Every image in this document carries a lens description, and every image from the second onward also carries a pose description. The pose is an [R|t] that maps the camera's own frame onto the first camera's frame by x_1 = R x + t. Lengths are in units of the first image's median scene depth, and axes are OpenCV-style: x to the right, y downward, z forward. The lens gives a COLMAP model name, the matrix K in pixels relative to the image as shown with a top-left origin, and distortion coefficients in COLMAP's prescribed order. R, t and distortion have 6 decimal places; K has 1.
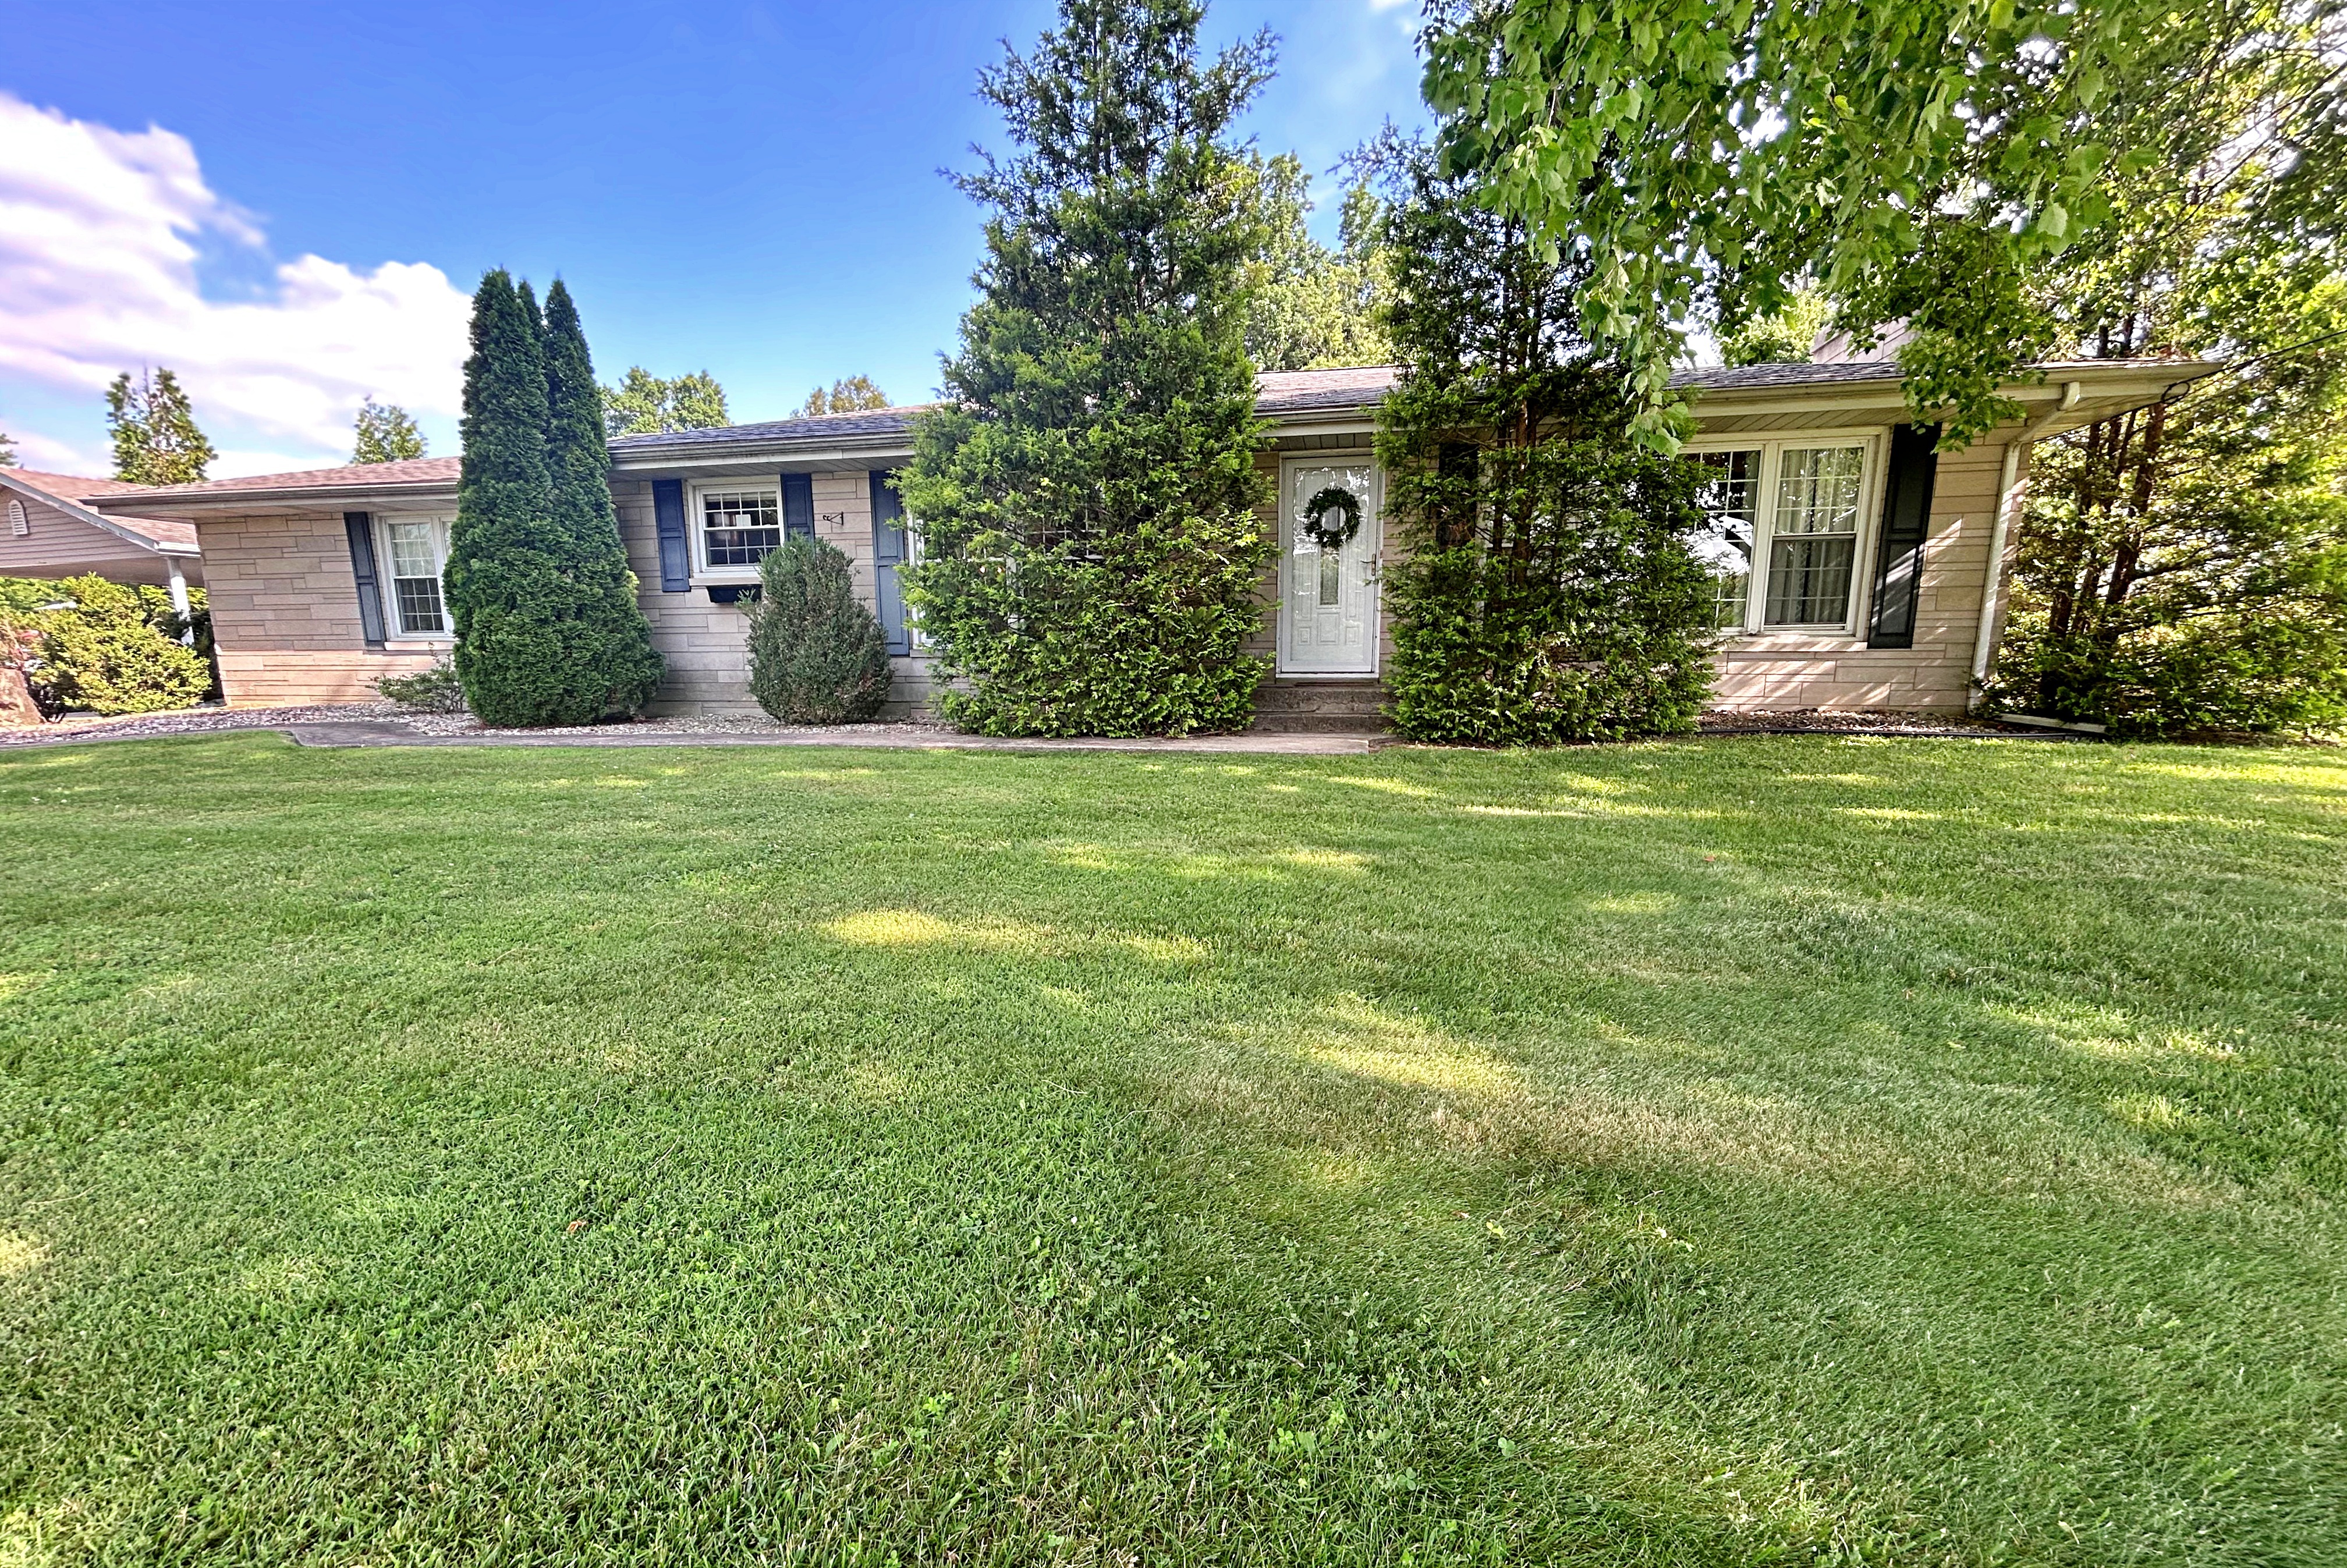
lens RADIAL K [[957.7, 0, 1170.5], [0, 957.7, 838.5], [0, 0, 1]] dist [-0.002769, 0.000121]
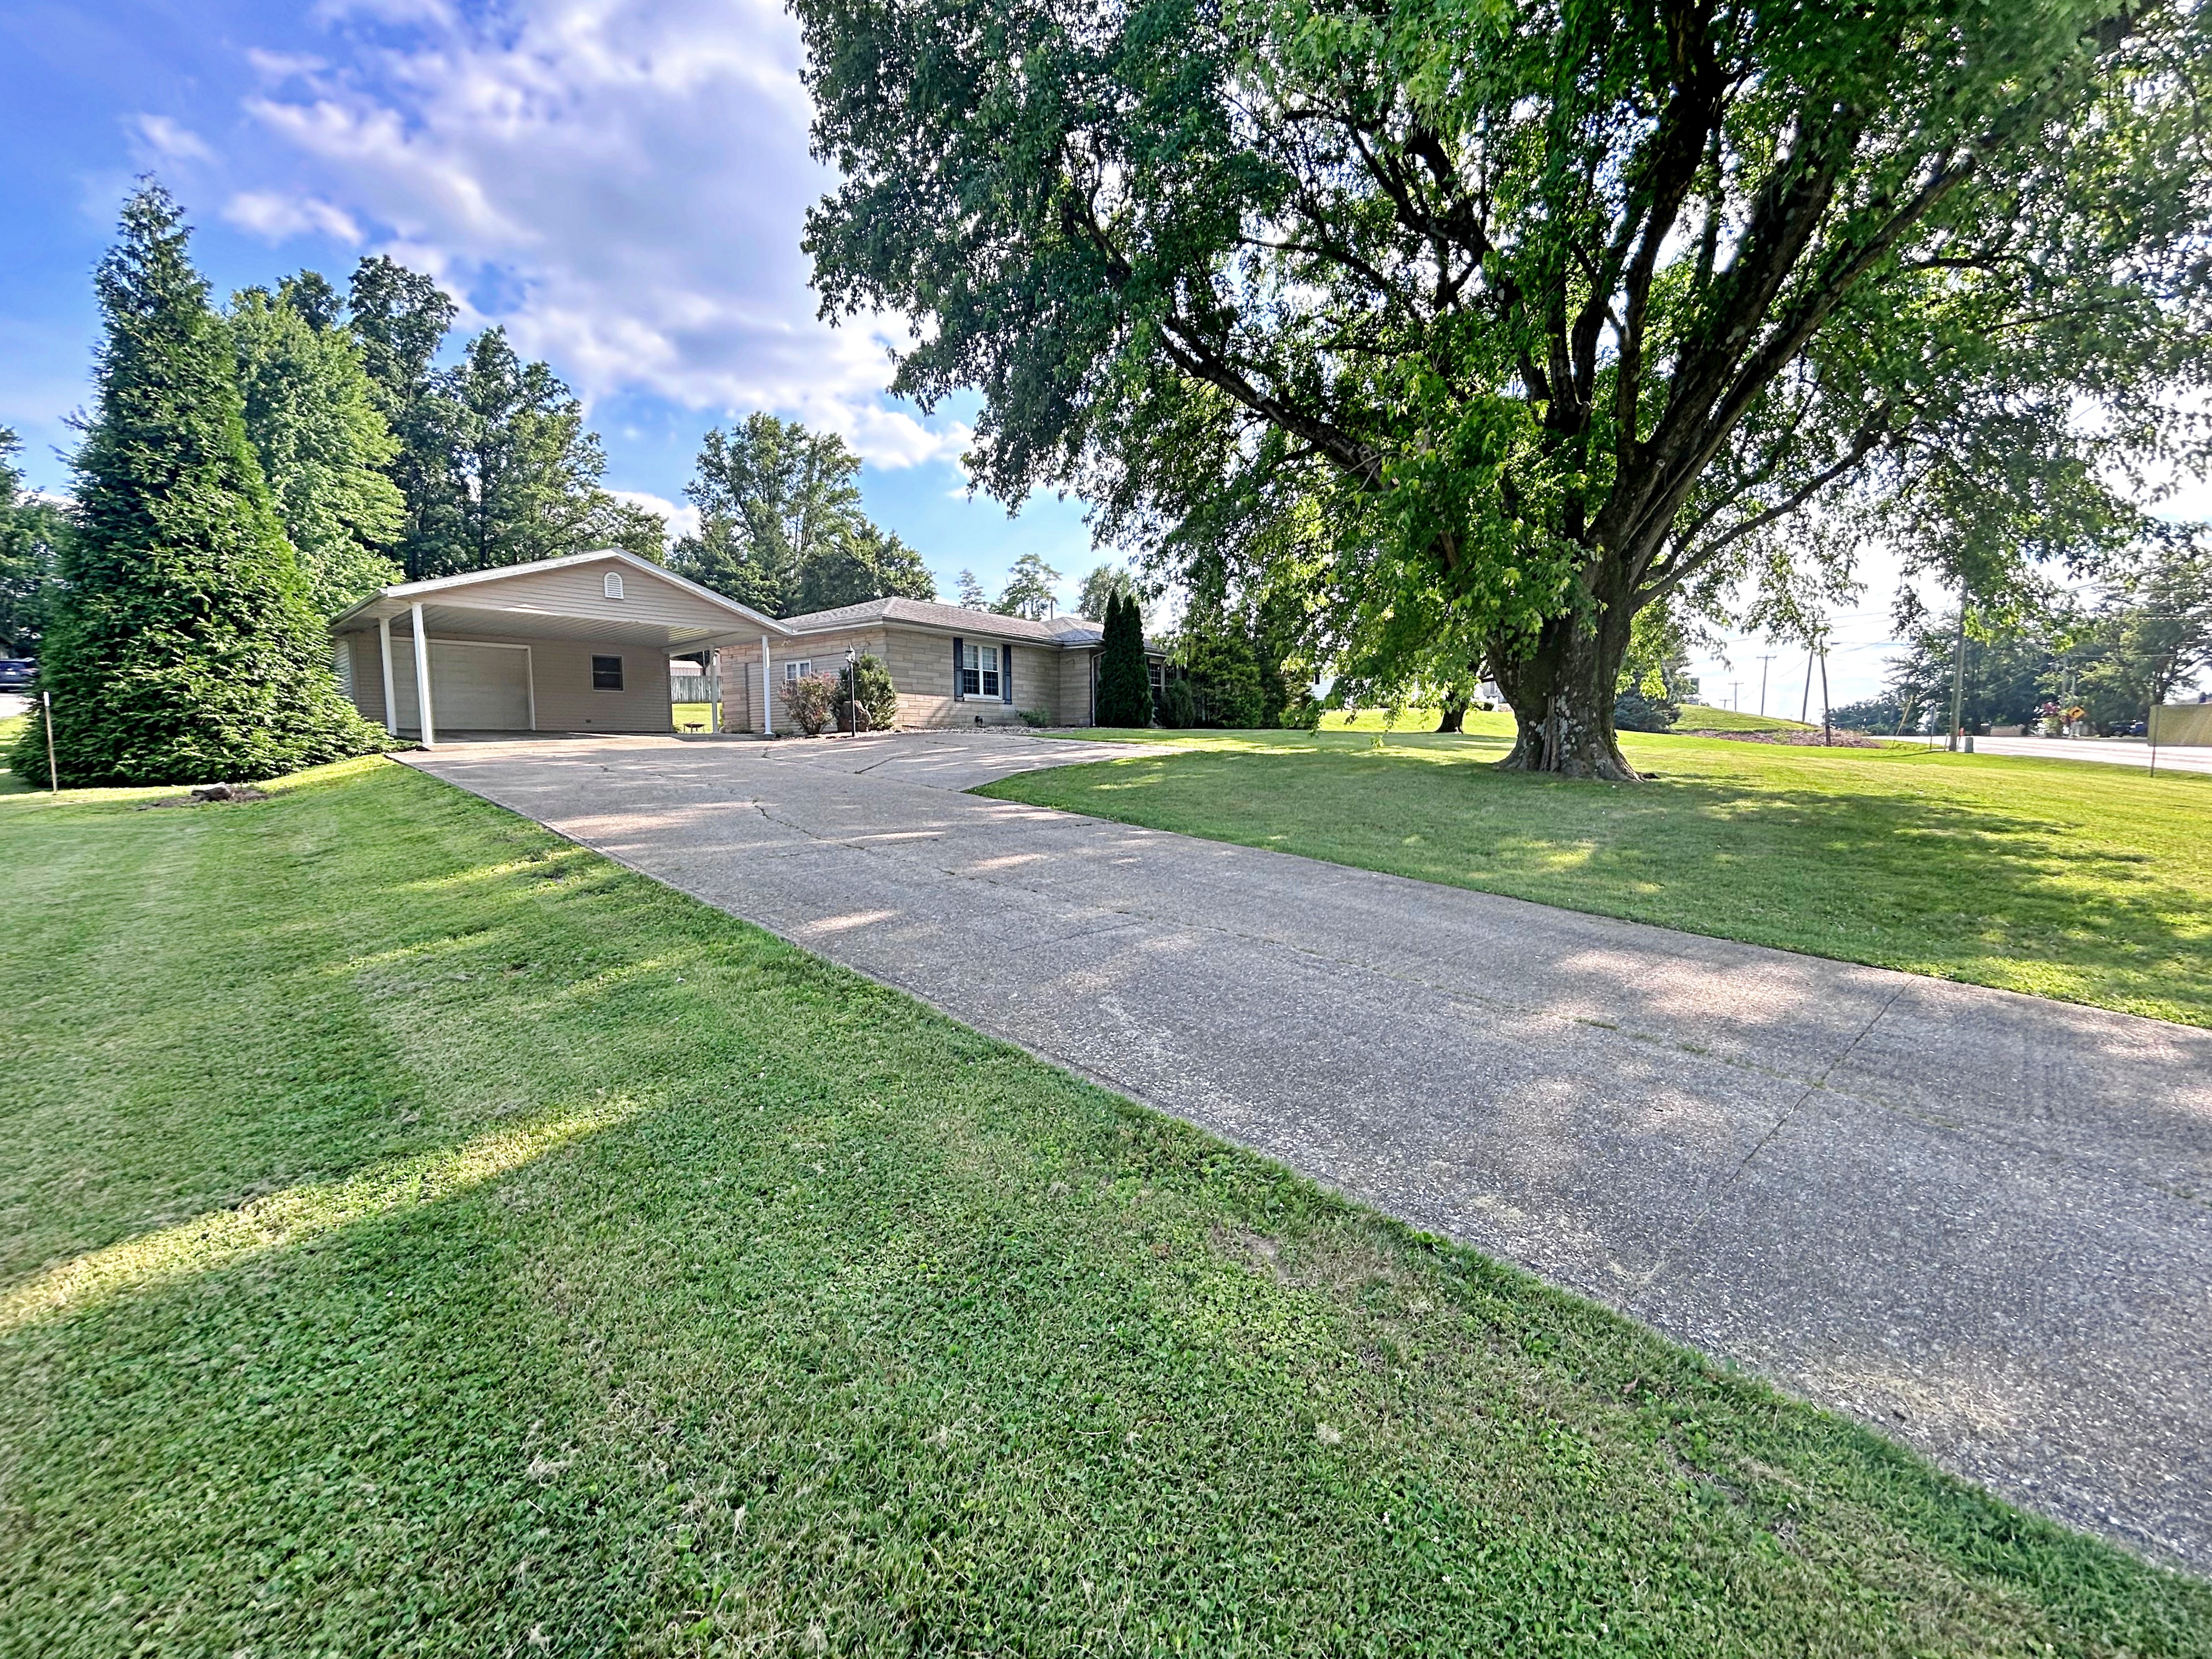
lens RADIAL K [[904.7, 0, 1106.0], [0, 904.7, 829.5], [0, 0, 1]] dist [0.000256, -0.000119]
pose [[0.414741, -0.080875, 0.906338, -2.561394], [0.178730, 0.983880, 0.006007, 0.132140], [-0.892214, 0.159499, 0.422510, -0.098238]]
